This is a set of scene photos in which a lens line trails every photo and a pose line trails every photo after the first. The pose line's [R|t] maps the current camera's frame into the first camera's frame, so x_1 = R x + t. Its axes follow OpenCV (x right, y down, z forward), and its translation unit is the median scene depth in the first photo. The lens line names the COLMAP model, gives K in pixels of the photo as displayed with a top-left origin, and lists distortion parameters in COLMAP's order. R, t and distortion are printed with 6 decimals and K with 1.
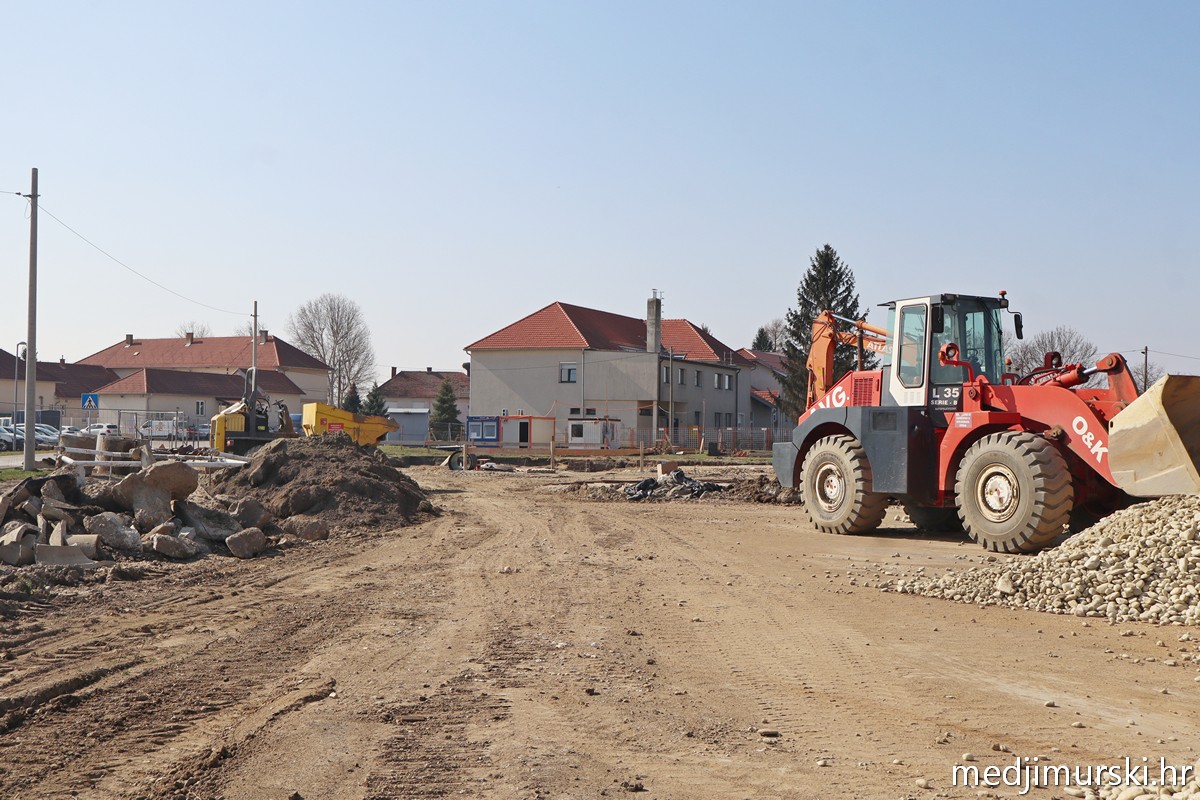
lens RADIAL K [[1390.2, 0, 600.2], [0, 1390.2, 401.8], [0, 0, 1]] dist [-0.003067, 0.000000]
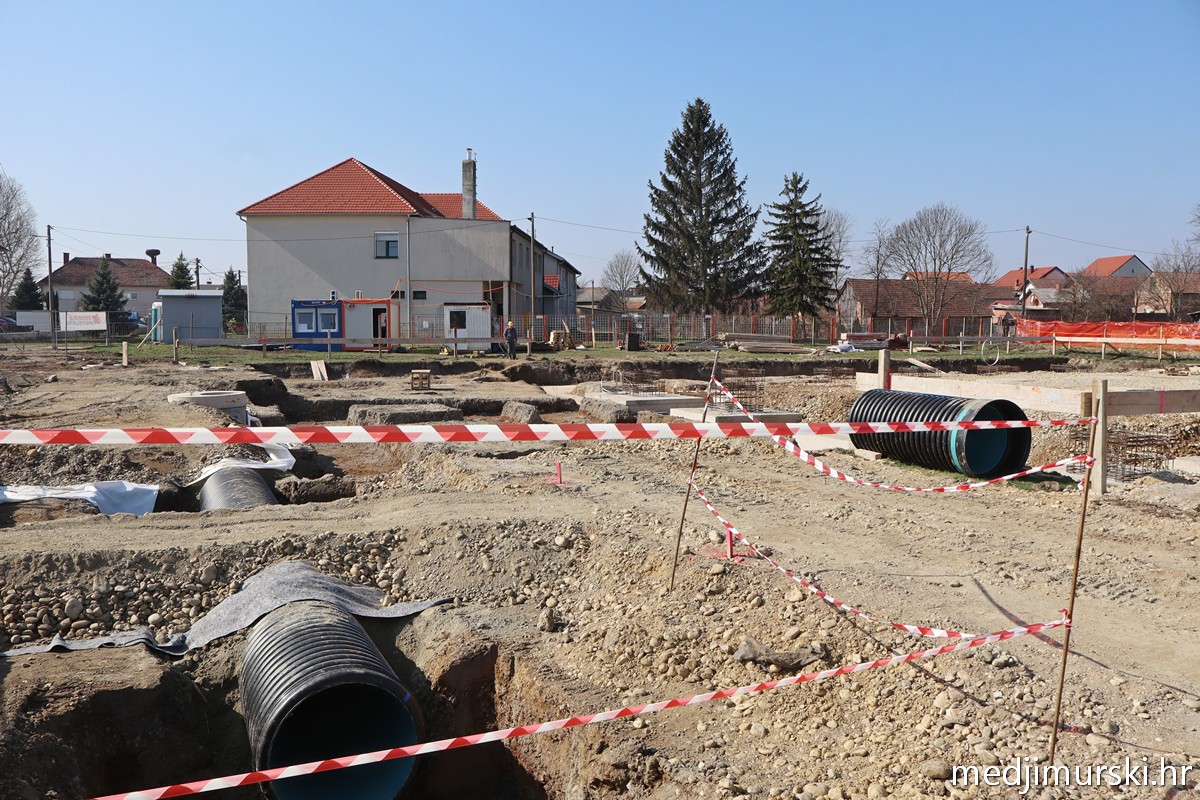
lens RADIAL K [[982.7, 0, 599.2], [0, 982.7, 397.4], [0, 0, 1]] dist [0.003315, 0.003665]
pose [[0.925665, -0.039898, 0.376235, -0.124137], [0.000797, 0.994627, 0.103516, 0.006978], [-0.378344, -0.095521, 0.920723, 0.433601]]
